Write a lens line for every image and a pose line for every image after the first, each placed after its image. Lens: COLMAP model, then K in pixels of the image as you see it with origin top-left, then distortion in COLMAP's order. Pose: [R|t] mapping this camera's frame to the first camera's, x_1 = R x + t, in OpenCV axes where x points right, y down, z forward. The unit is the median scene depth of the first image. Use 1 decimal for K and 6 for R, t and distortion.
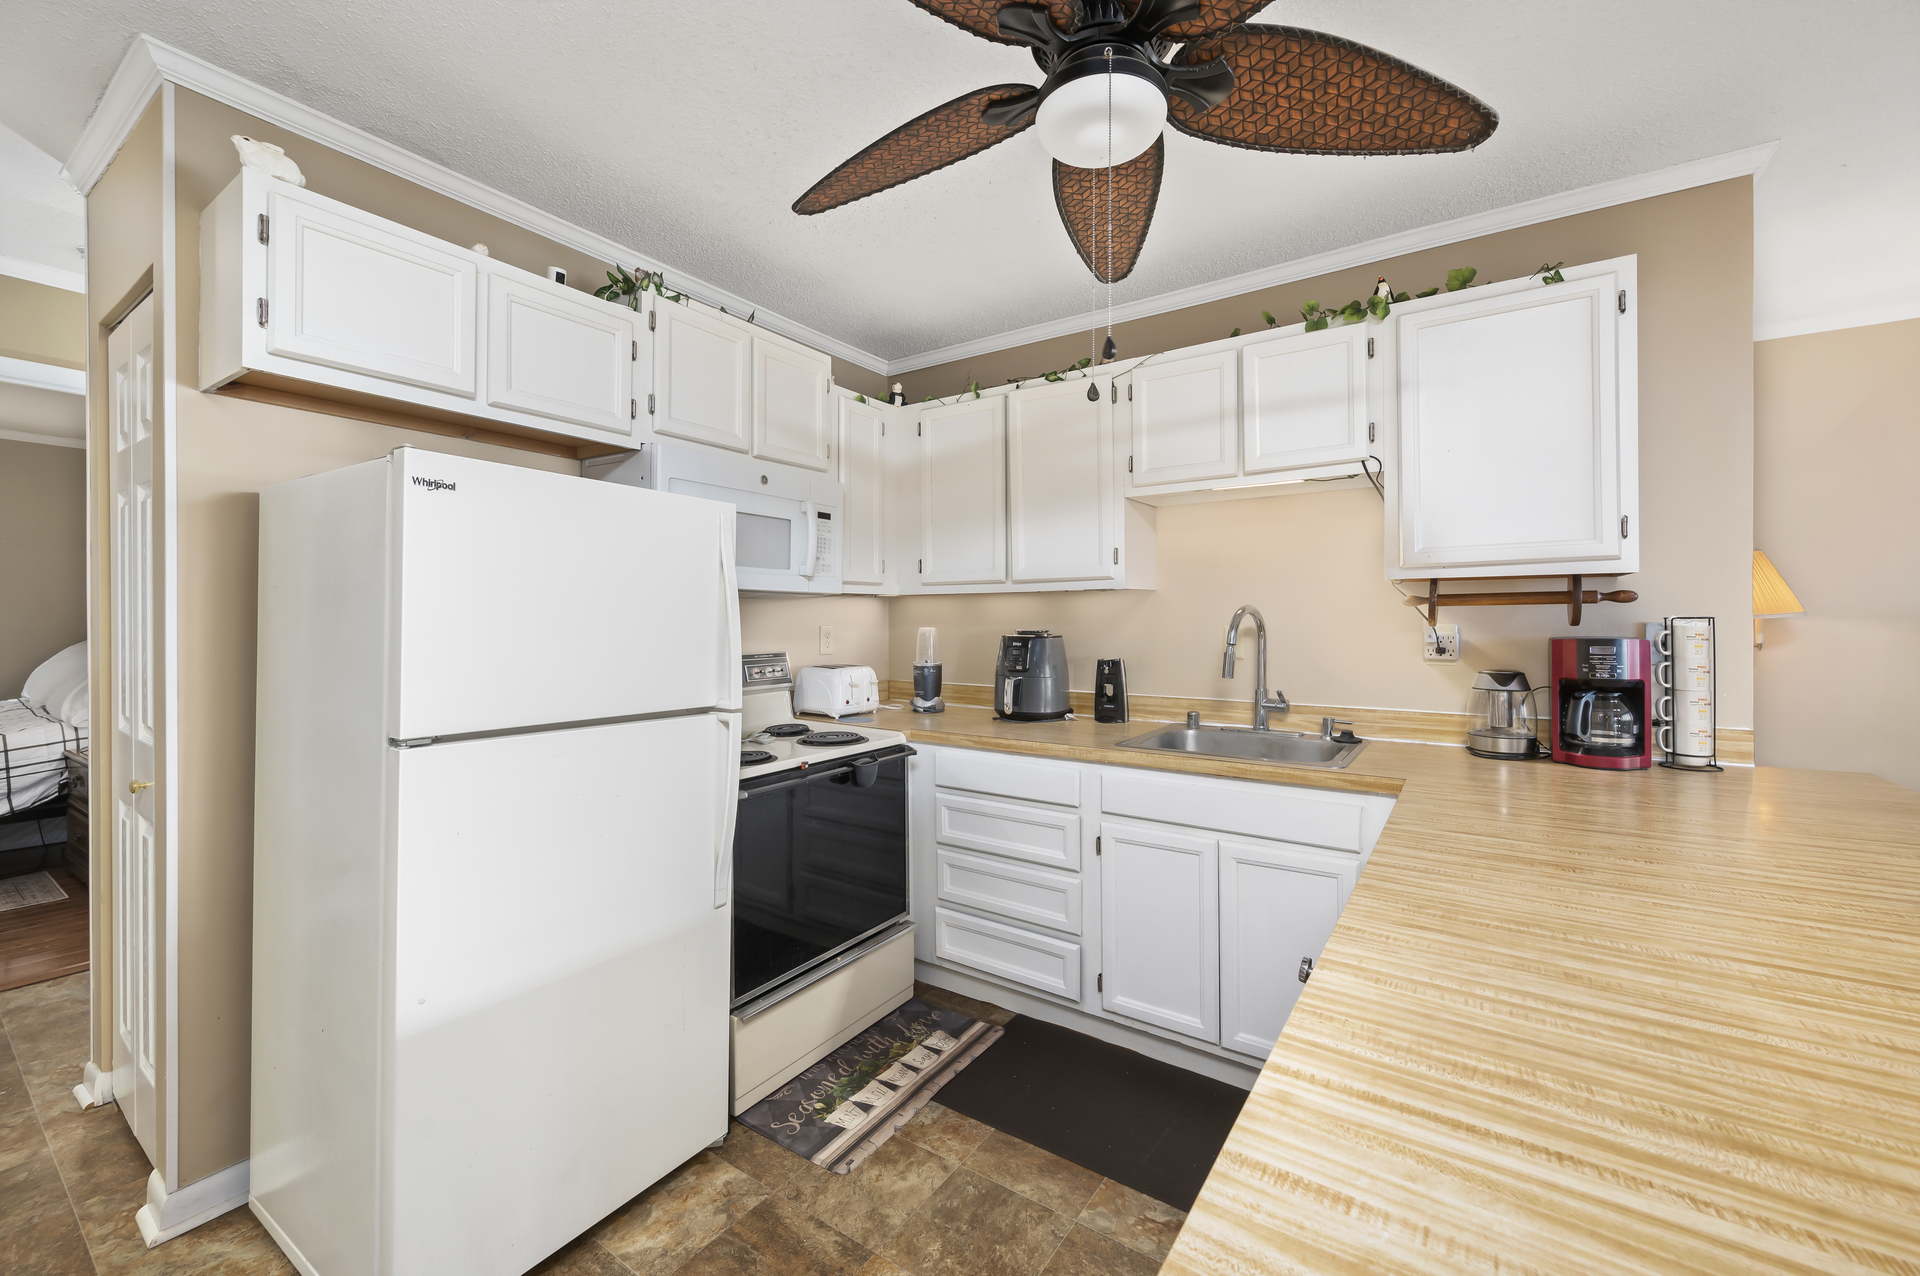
lens RADIAL K [[763.1, 0, 960.3], [0, 763.1, 622.3], [0, 0, 1]] dist [-0.006892, 0.000646]
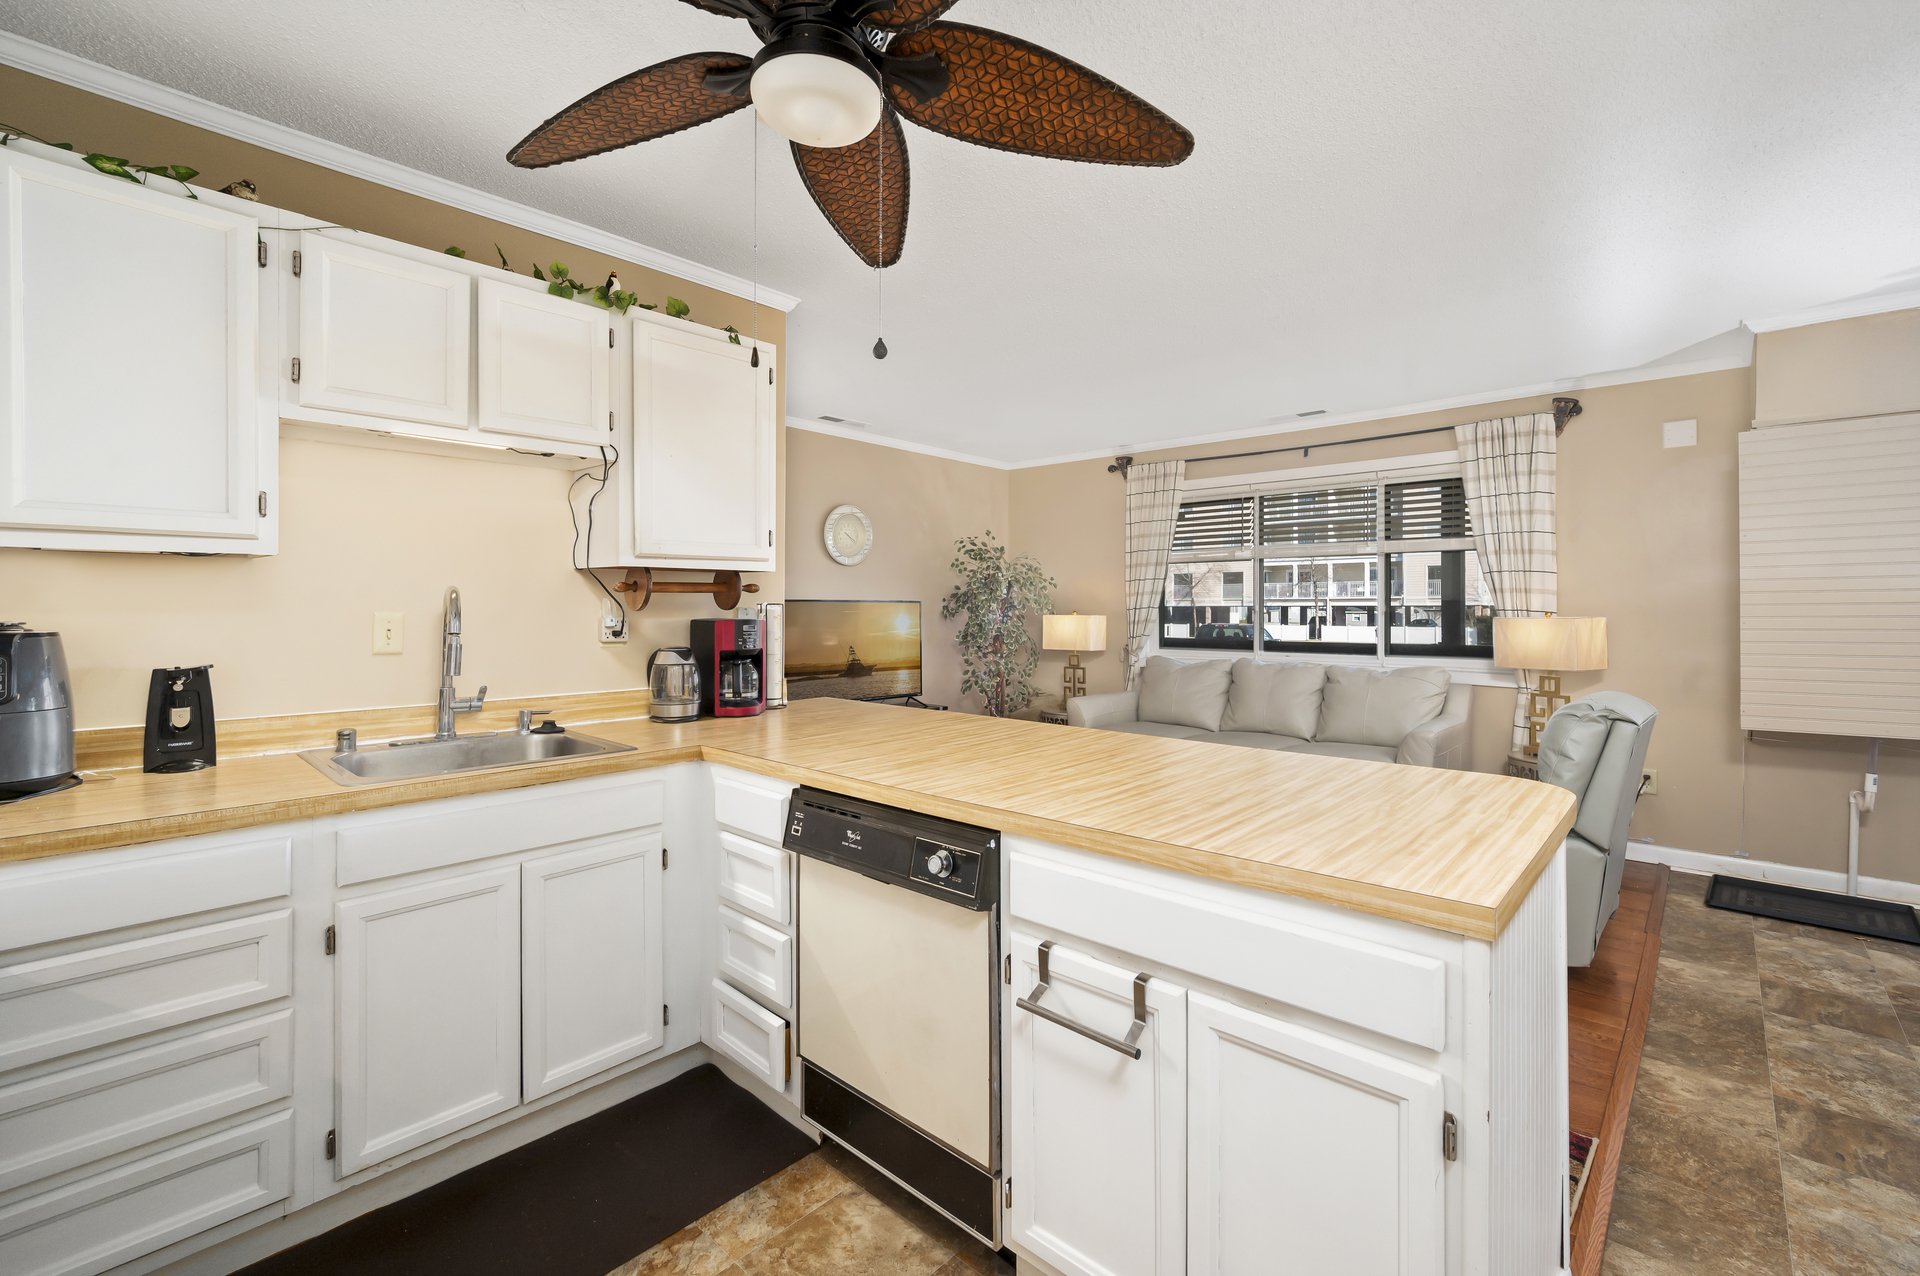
lens RADIAL K [[828.8, 0, 960.6], [0, 828.8, 613.9], [0, 0, 1]] dist [0.001797, 0.001754]
pose [[0.138325, -0.007321, 0.990360, -0.467504], [0.000503, 0.999973, 0.007322, 0.001116], [-0.990387, -0.000514, 0.138325, 0.356893]]
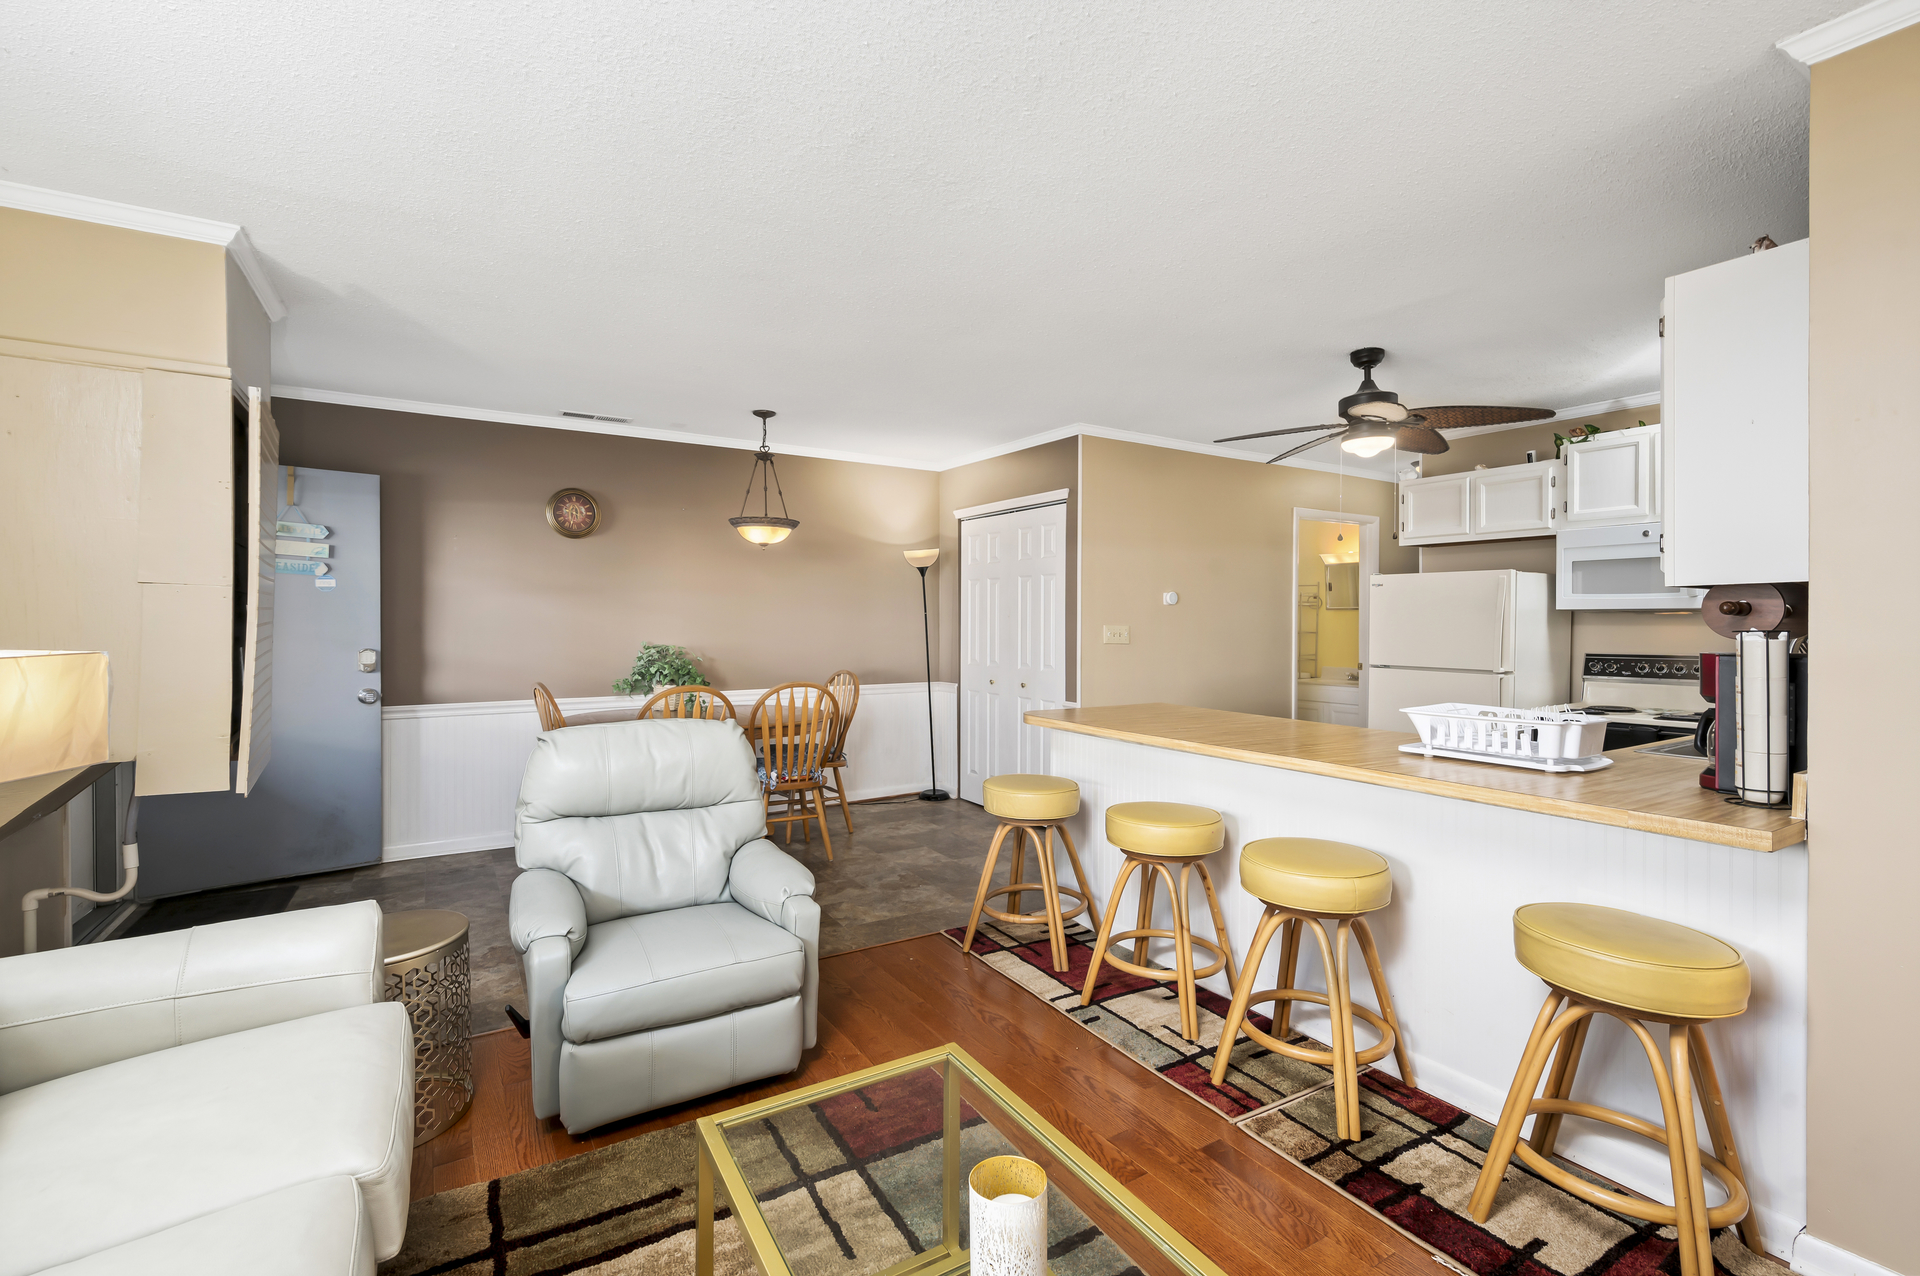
lens RADIAL K [[874.6, 0, 959.4], [0, 874.6, 629.6], [0, 0, 1]] dist [-0.000945, 0.000822]
pose [[-0.412317, 0.004156, -0.911031, 1.885407], [-0.002960, 0.999978, 0.005901, -0.008346], [0.911036, 0.005130, -0.412295, 0.483105]]
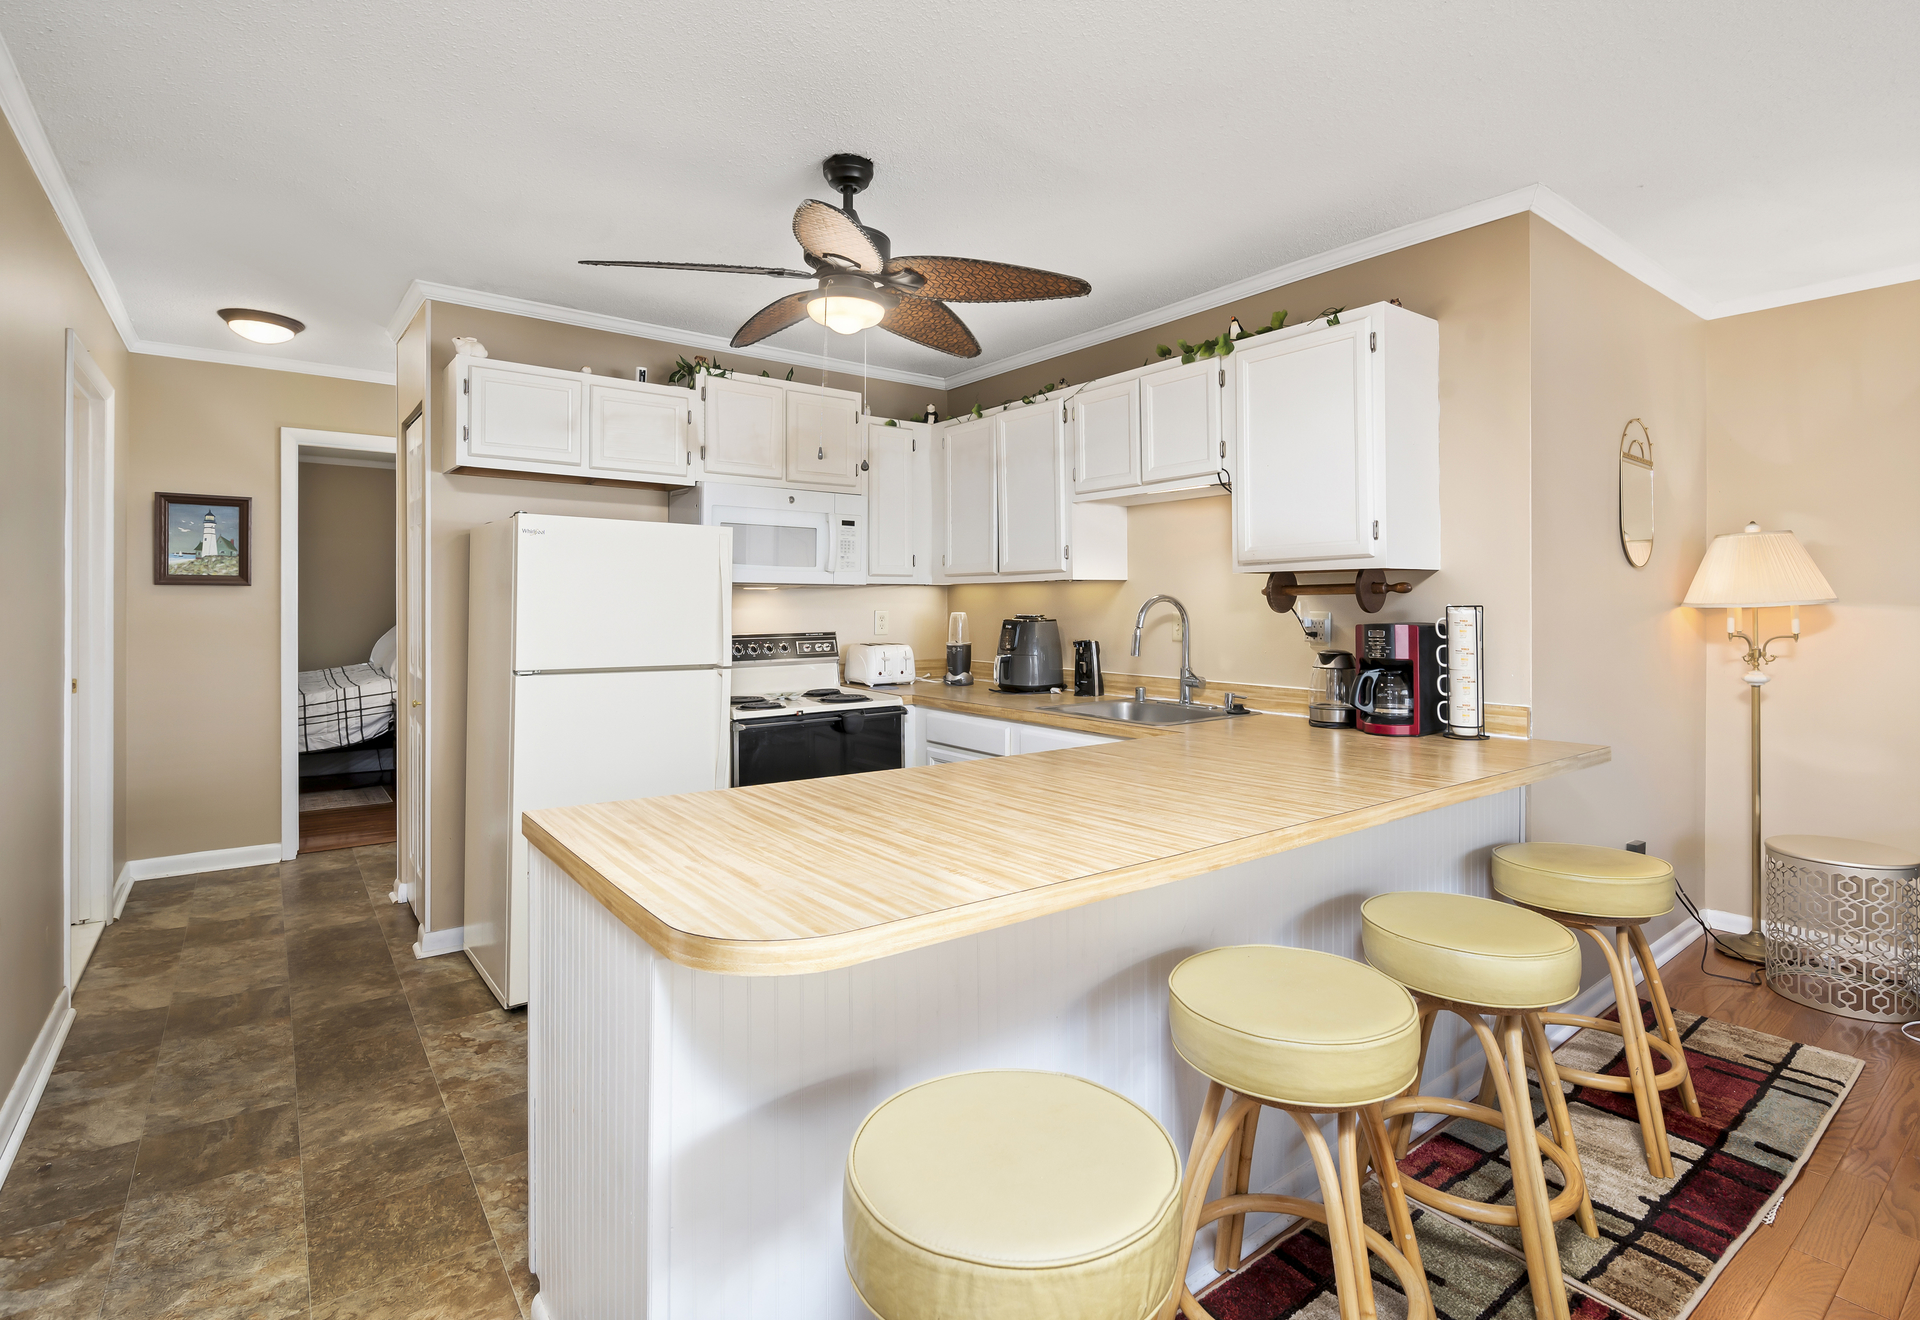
lens RADIAL K [[923.9, 0, 987.6], [0, 923.9, 606.9], [0, 0, 1]] dist [-0.009928, 0.001713]
pose [[0.954076, 0.002658, -0.299554, 0.582799], [-0.002302, 0.999996, 0.001542, -0.004562], [0.299557, -0.000782, 0.954078, -0.452261]]
